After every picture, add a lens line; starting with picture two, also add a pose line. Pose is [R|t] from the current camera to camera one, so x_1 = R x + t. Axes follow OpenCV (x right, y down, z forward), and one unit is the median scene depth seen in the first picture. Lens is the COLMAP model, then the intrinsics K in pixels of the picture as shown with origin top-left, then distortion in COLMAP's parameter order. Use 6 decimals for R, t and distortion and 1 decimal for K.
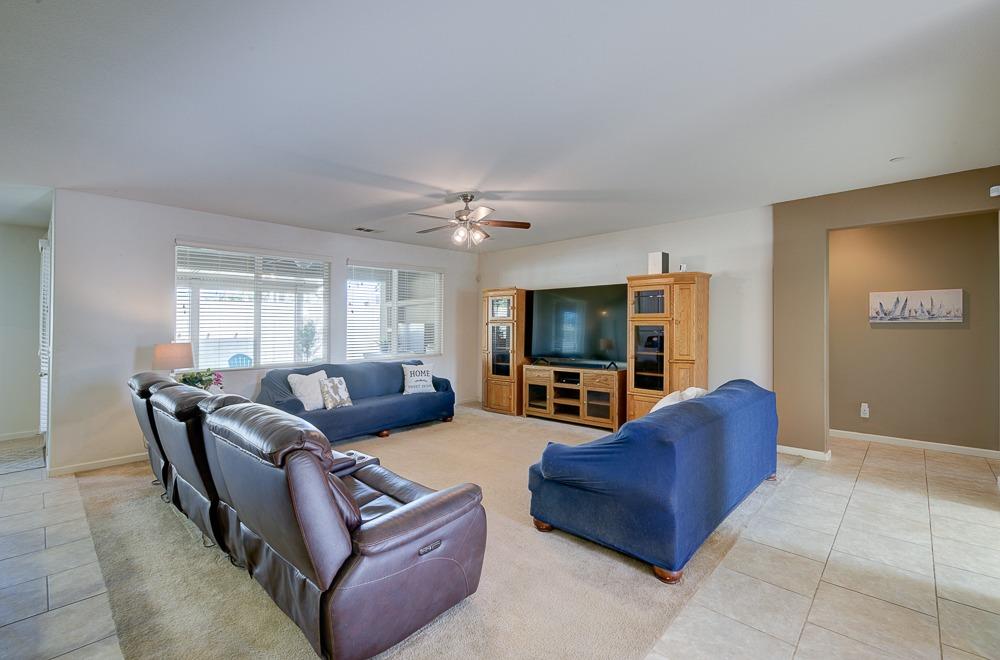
lens RADIAL K [[444.3, 0, 498.3], [0, 444.3, 322.7], [0, 0, 1]] dist [0.002074, 0.000294]
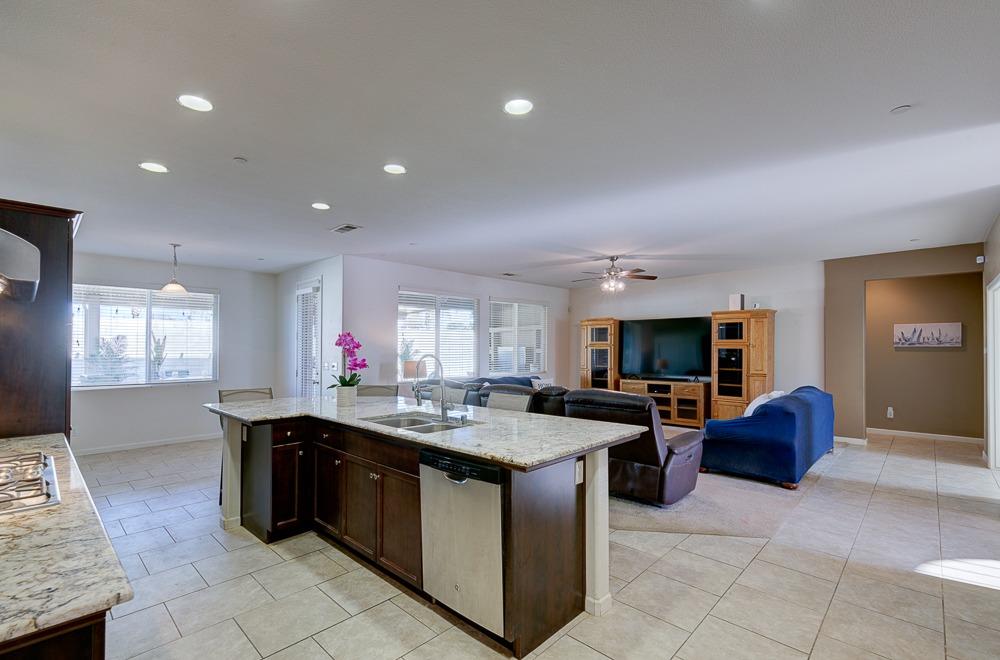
lens RADIAL K [[444.3, 0, 515.3], [0, 444.3, 345.3], [0, 0, 1]] dist [0.002074, 0.000294]
pose [[0.999991, 0.002009, 0.003845, -0.315670], [-0.002006, 0.999998, -0.000780, -0.001460], [-0.003847, 0.000772, 0.999992, -0.340954]]
